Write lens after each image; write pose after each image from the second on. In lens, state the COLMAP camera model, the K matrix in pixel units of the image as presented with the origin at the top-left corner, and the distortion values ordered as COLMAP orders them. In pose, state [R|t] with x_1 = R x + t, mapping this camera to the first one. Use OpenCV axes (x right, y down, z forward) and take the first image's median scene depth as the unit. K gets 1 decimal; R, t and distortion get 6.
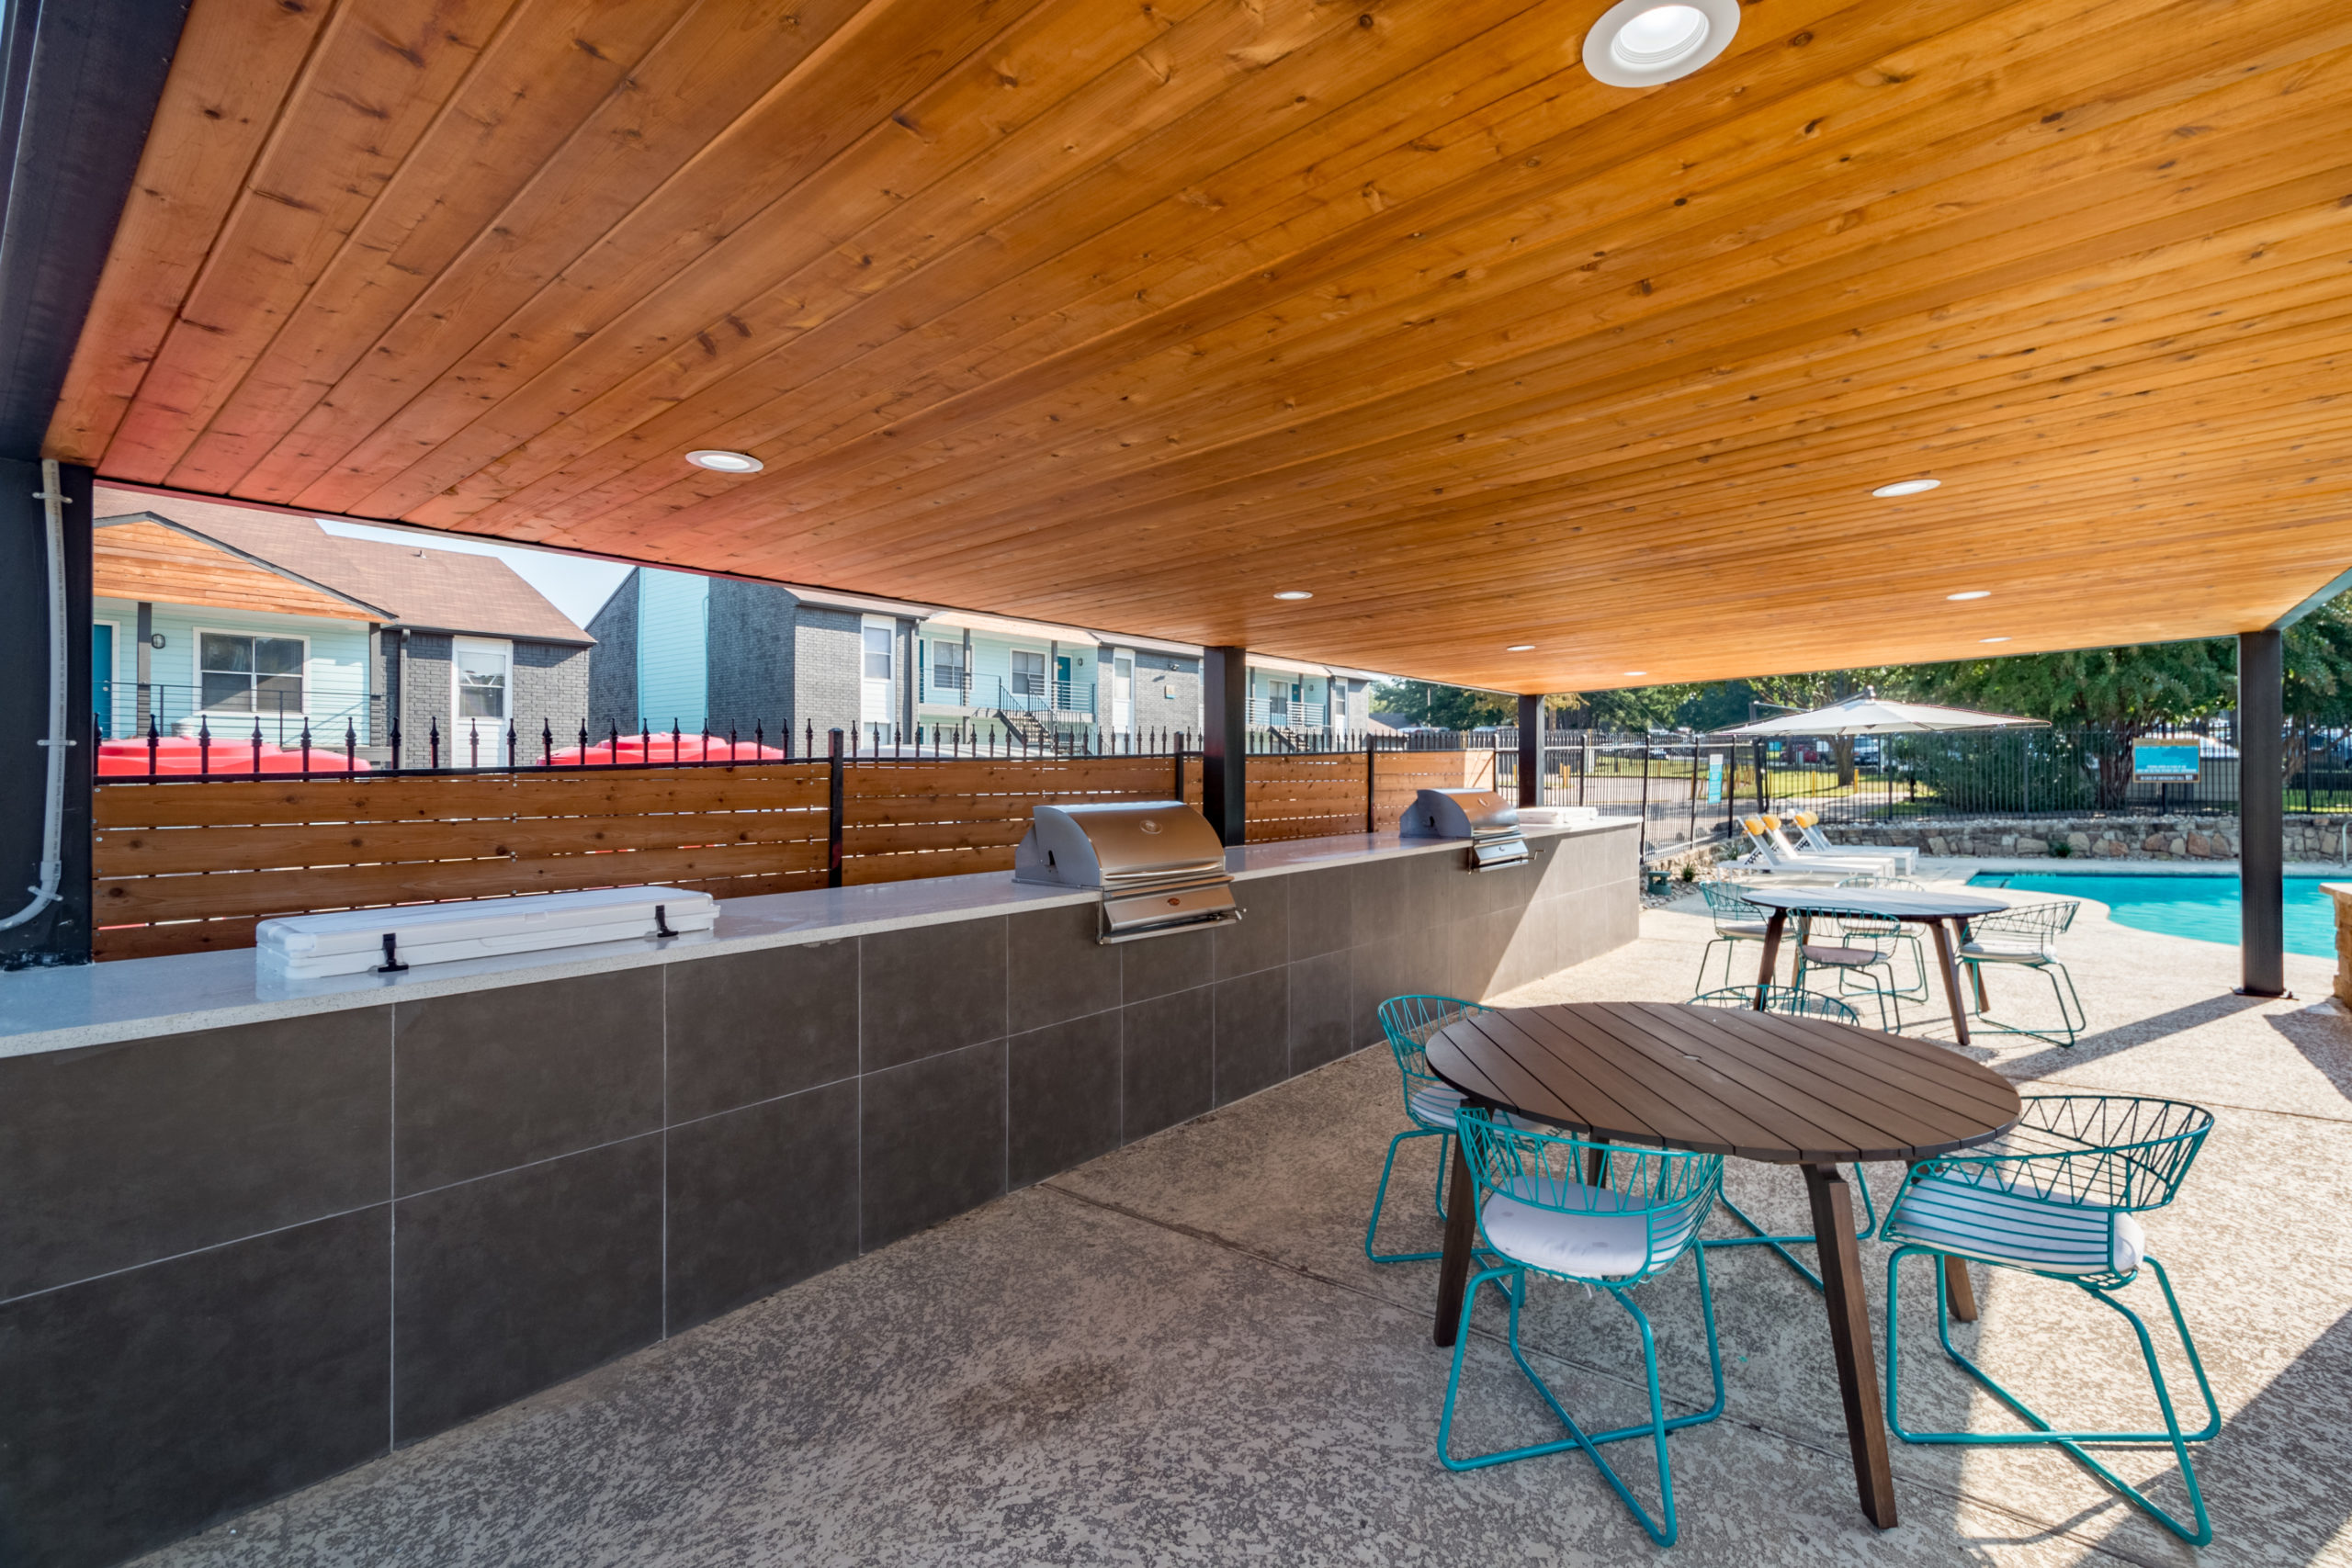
lens RADIAL K [[1032.1, 0, 1230.3], [0, 1032.1, 779.4], [0, 0, 1]] dist [-0.007165, -0.000997]
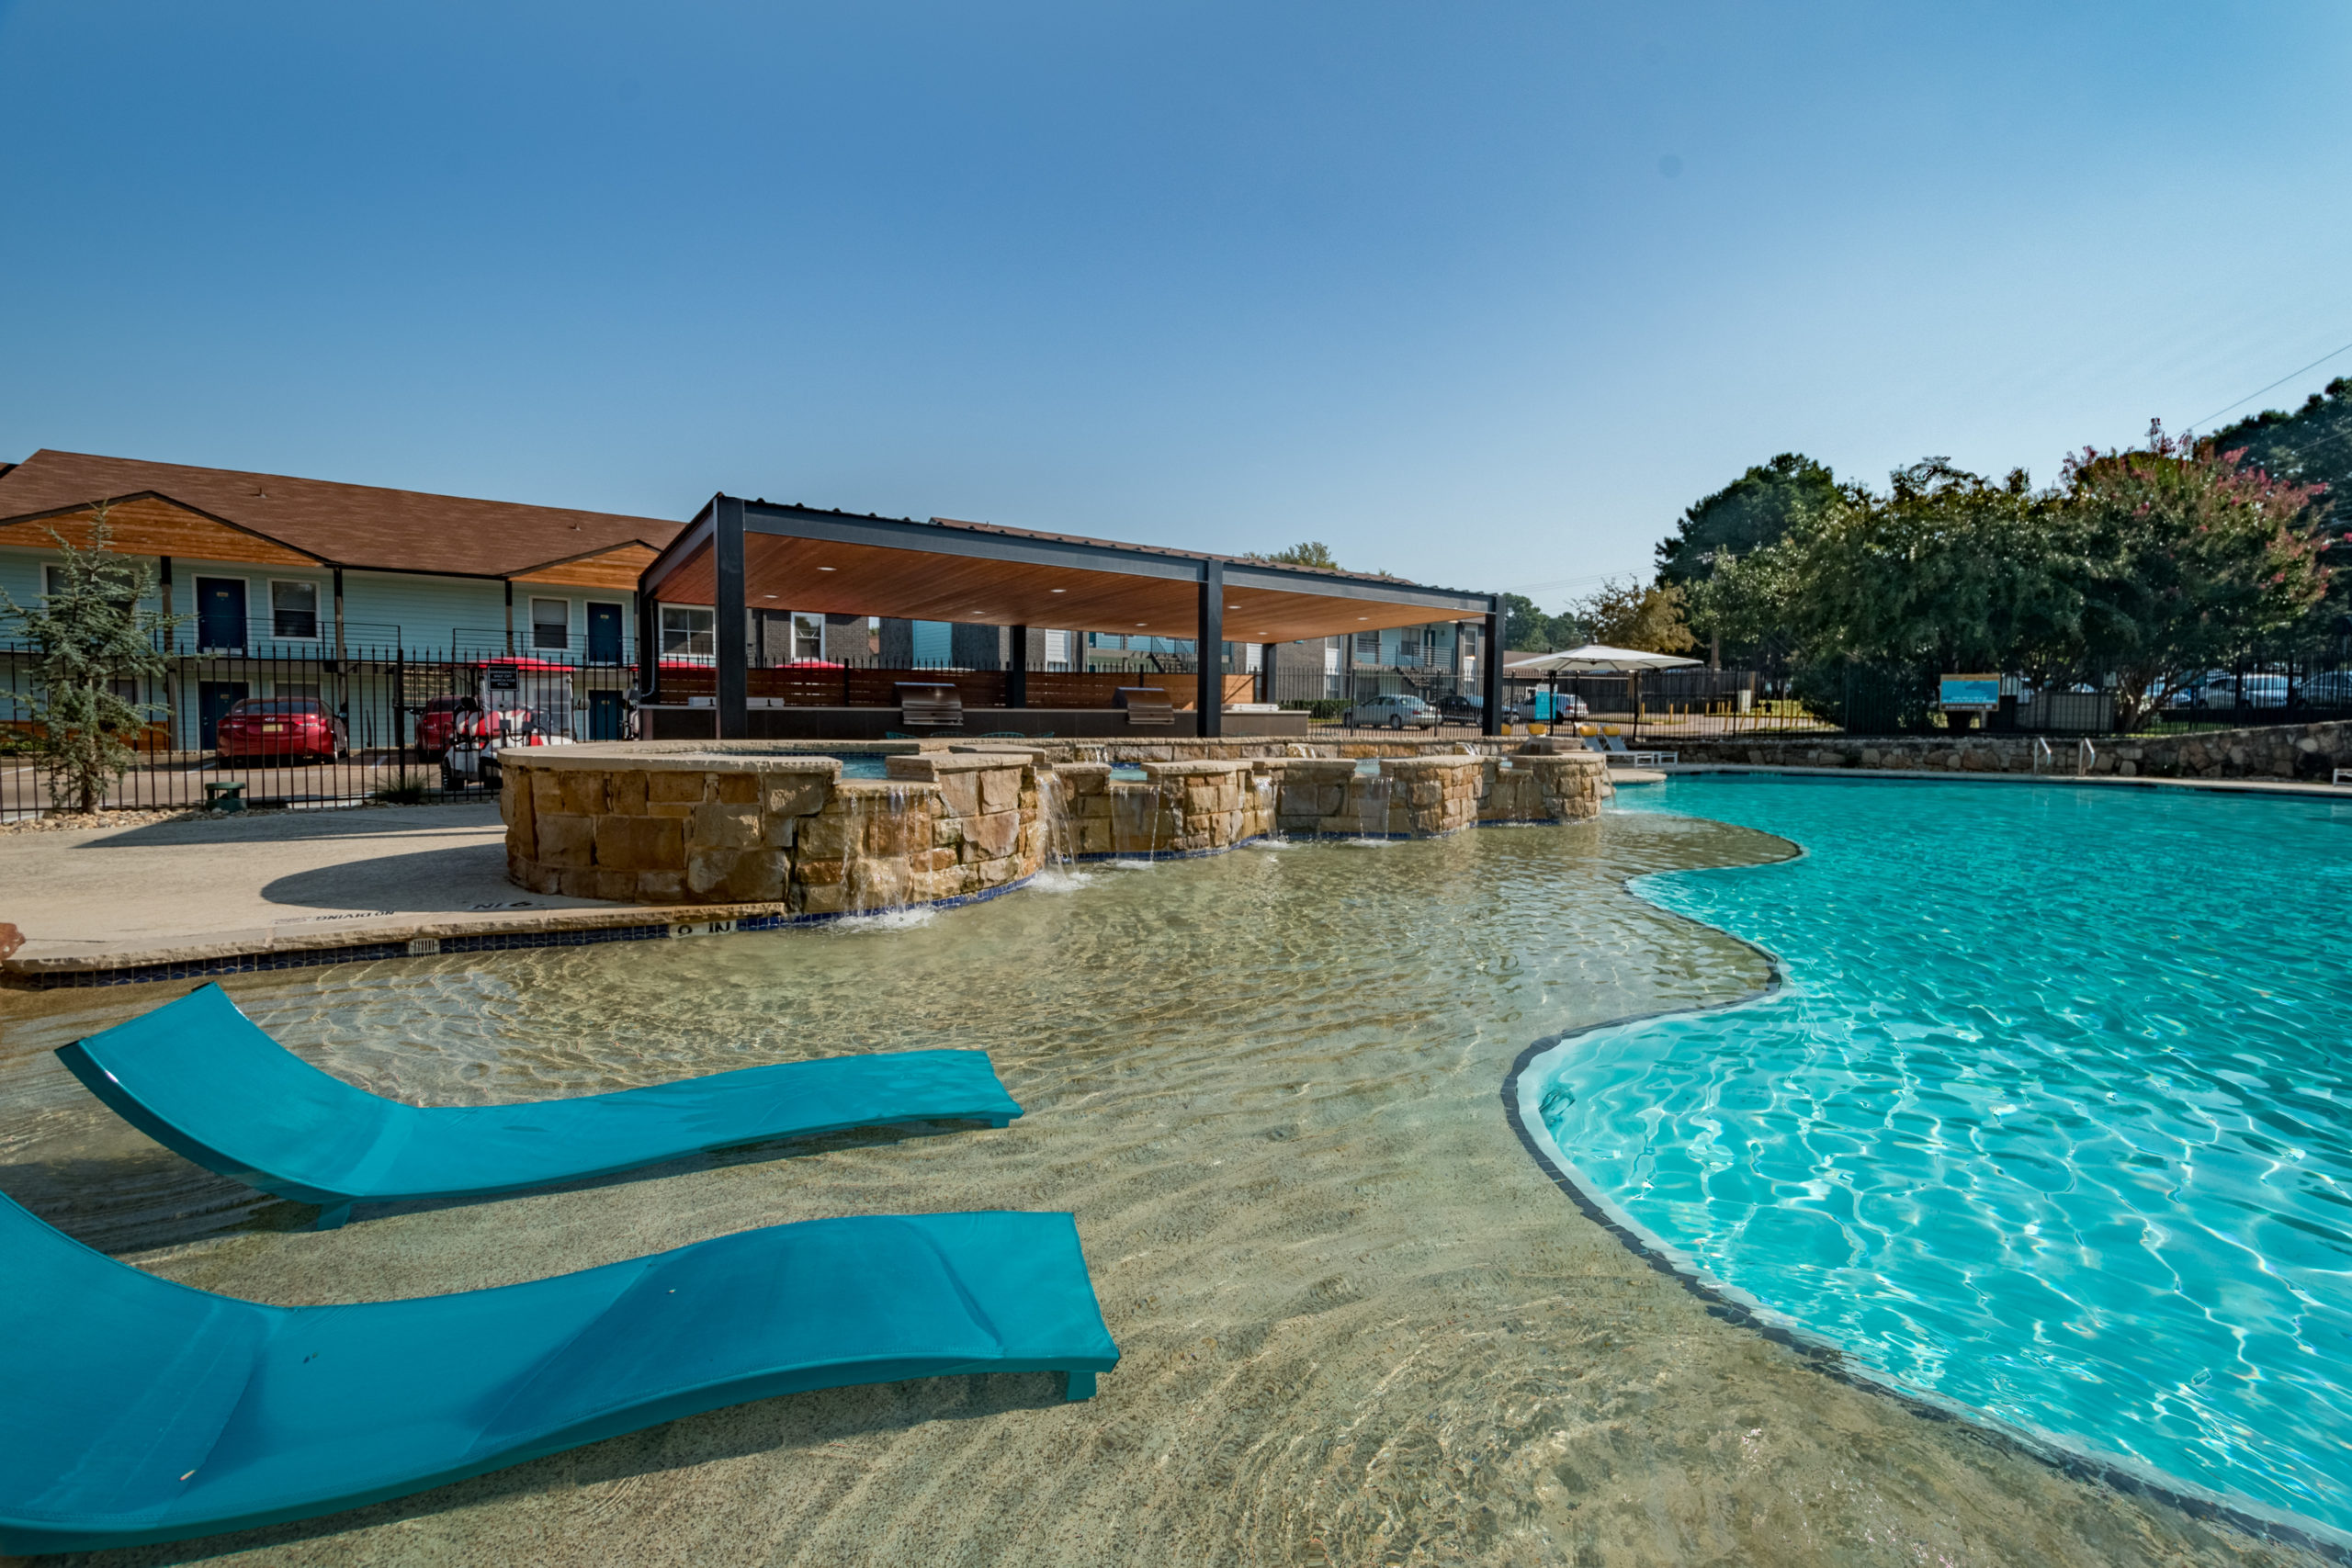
lens RADIAL K [[1032.1, 0, 1260.8], [0, 1032.1, 753.5], [0, 0, 1]] dist [-0.007165, -0.000997]
pose [[0.966703, 0.024223, -0.254751, 0.416111], [-0.016209, 0.999307, 0.033510, 0.026839], [0.255386, -0.028265, 0.966426, -0.425823]]
